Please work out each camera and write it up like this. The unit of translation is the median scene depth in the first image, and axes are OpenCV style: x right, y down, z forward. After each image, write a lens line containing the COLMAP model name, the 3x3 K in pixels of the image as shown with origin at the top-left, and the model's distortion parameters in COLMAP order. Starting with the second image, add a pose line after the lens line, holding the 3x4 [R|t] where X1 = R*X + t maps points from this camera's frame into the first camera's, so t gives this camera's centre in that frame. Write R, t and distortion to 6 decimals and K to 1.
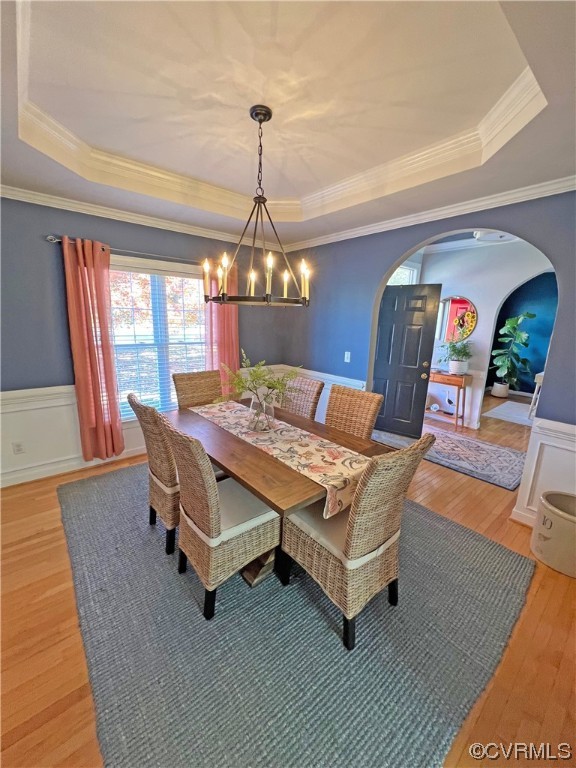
lens RADIAL K [[307.5, 0, 286.5], [0, 307.5, 385.7], [0, 0, 1]] dist [-0.000292, -0.000505]
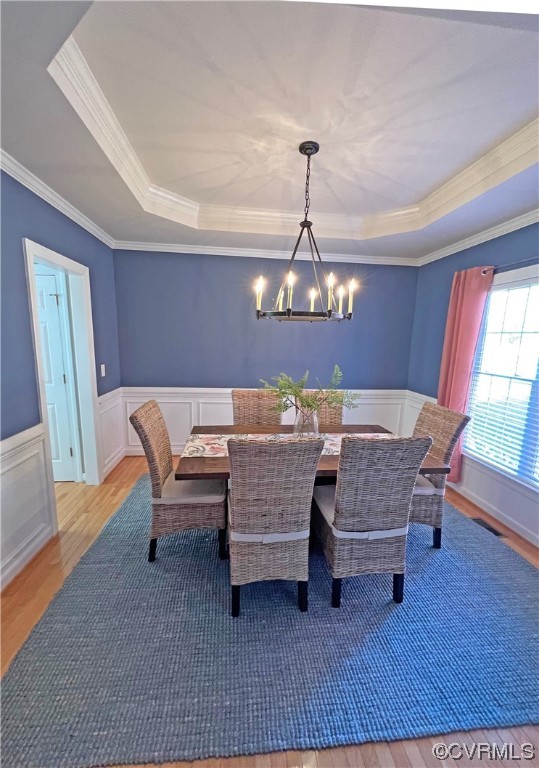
lens RADIAL K [[321.3, 0, 269.0], [0, 321.3, 395.4], [0, 0, 1]] dist [0.000387, 0.000066]
pose [[-0.554961, 0.106887, -0.824981, 0.943362], [-0.220634, 0.937282, 0.269857, -0.298487], [0.802084, 0.331778, -0.496572, 1.580912]]
